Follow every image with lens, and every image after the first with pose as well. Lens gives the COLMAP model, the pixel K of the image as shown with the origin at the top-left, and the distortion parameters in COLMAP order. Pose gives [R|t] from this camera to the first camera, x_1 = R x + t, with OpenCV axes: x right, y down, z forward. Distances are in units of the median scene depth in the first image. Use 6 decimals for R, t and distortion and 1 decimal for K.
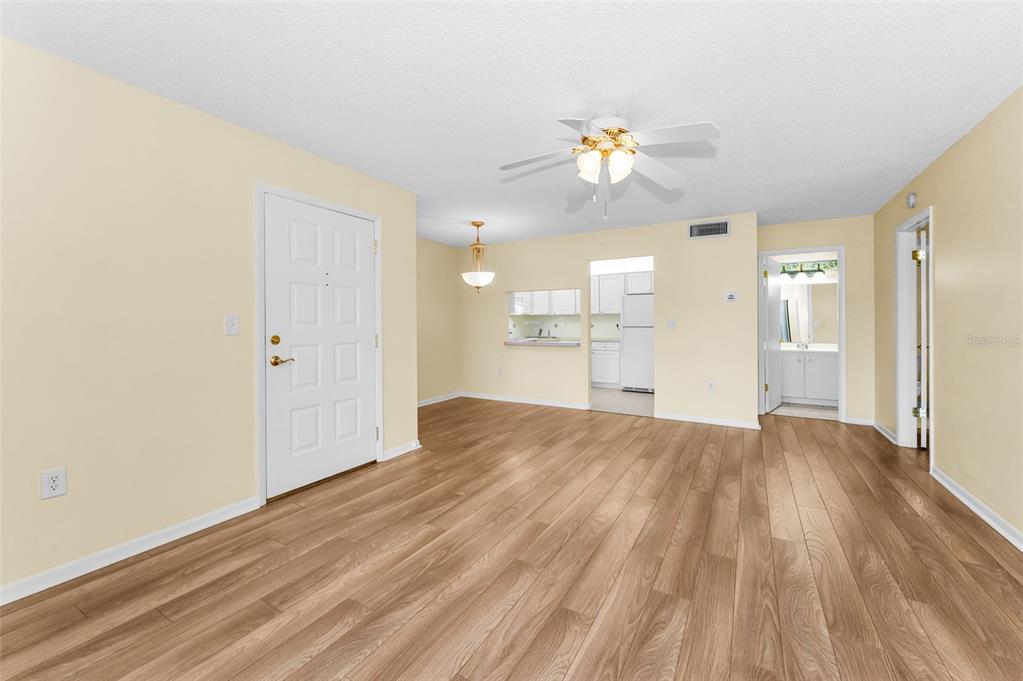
lens RADIAL K [[413.5, 0, 513.9], [0, 413.5, 316.6], [0, 0, 1]] dist [-0.000298, -0.000044]
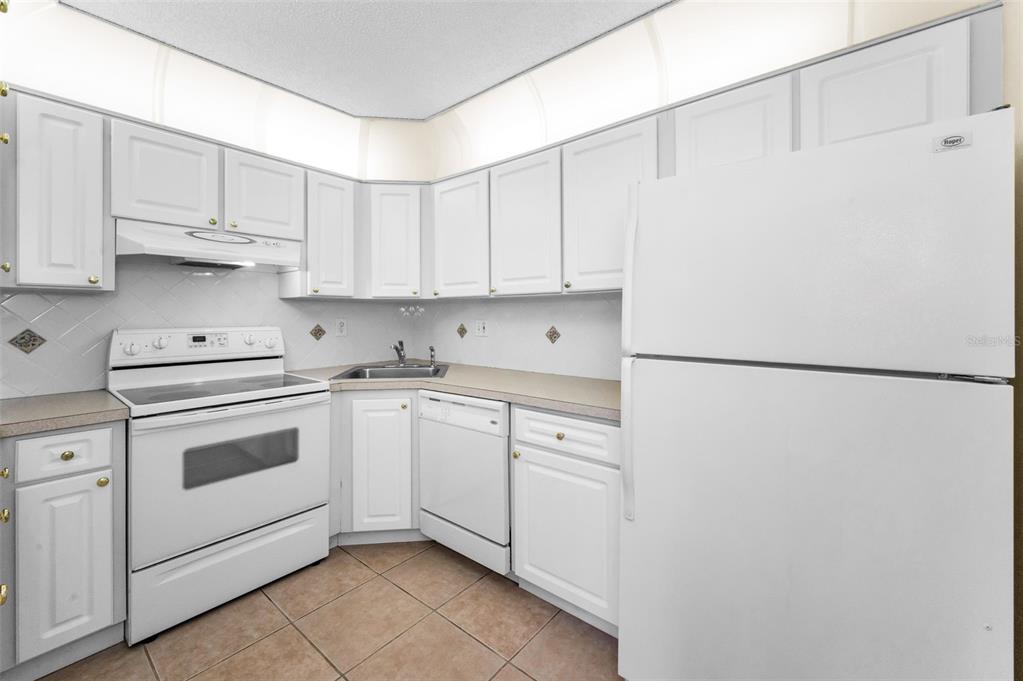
lens RADIAL K [[413.5, 0, 513.9], [0, 413.5, 316.6], [0, 0, 1]] dist [-0.000298, -0.000044]
pose [[0.986123, 0.001959, -0.166004, 0.492961], [0.001011, 0.999841, 0.017803, 0.009701], [0.166013, -0.017724, 0.985964, 1.655387]]
